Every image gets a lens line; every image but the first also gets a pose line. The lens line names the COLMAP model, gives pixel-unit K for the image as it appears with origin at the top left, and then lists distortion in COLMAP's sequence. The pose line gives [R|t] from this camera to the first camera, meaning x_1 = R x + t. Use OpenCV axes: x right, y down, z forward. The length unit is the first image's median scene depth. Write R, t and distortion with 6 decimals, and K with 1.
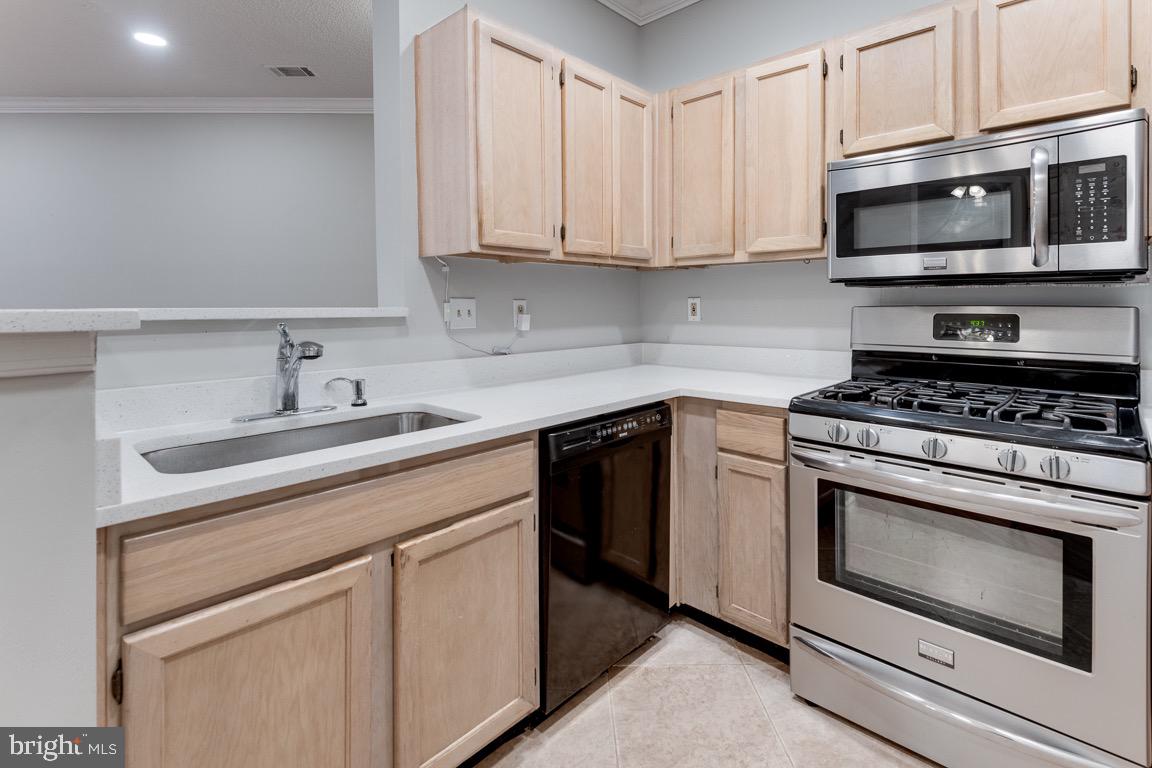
lens RADIAL K [[539.8, 0, 578.5], [0, 539.8, 320.8], [0, 0, 1]] dist [0.015802, -0.016440]
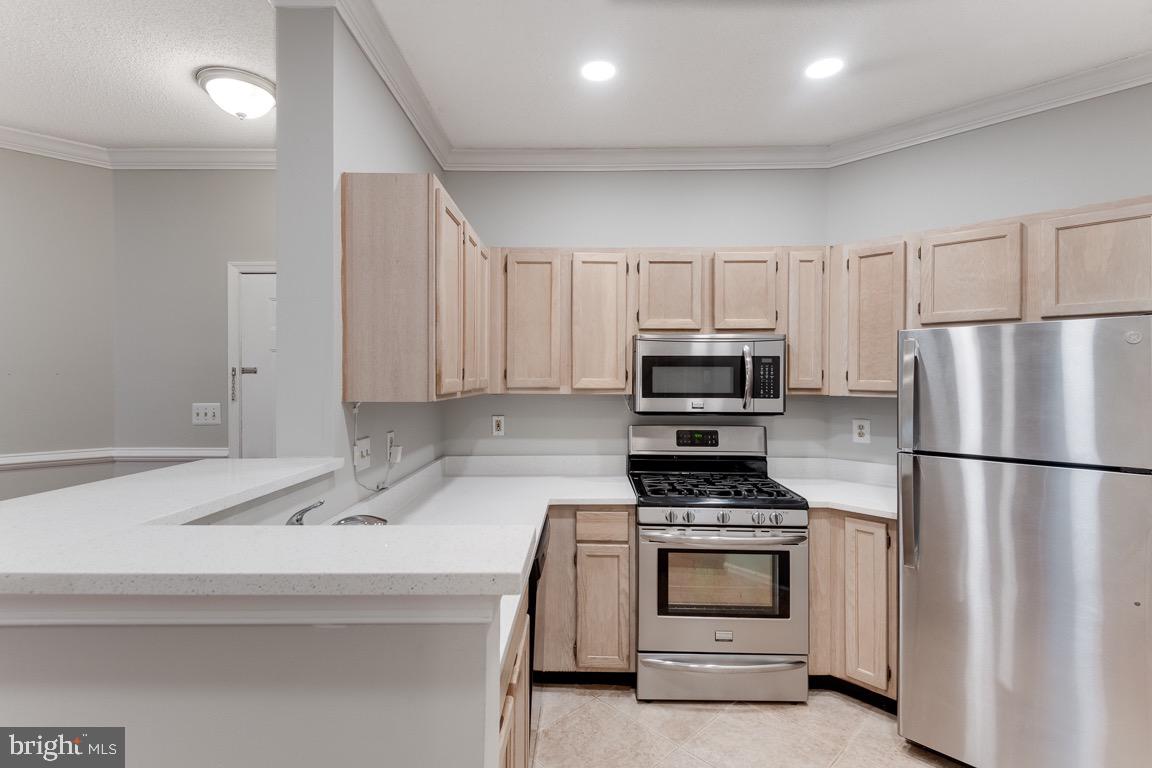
lens RADIAL K [[541.9, 0, 576.0], [0, 541.9, 384.0], [0, 0, 1]] dist [0.002123, -0.000209]
pose [[0.728900, -0.000785, 0.684619, -0.679922], [0.011823, 0.999865, -0.011441, -0.138970], [-0.684518, 0.016434, 0.728811, 0.033530]]
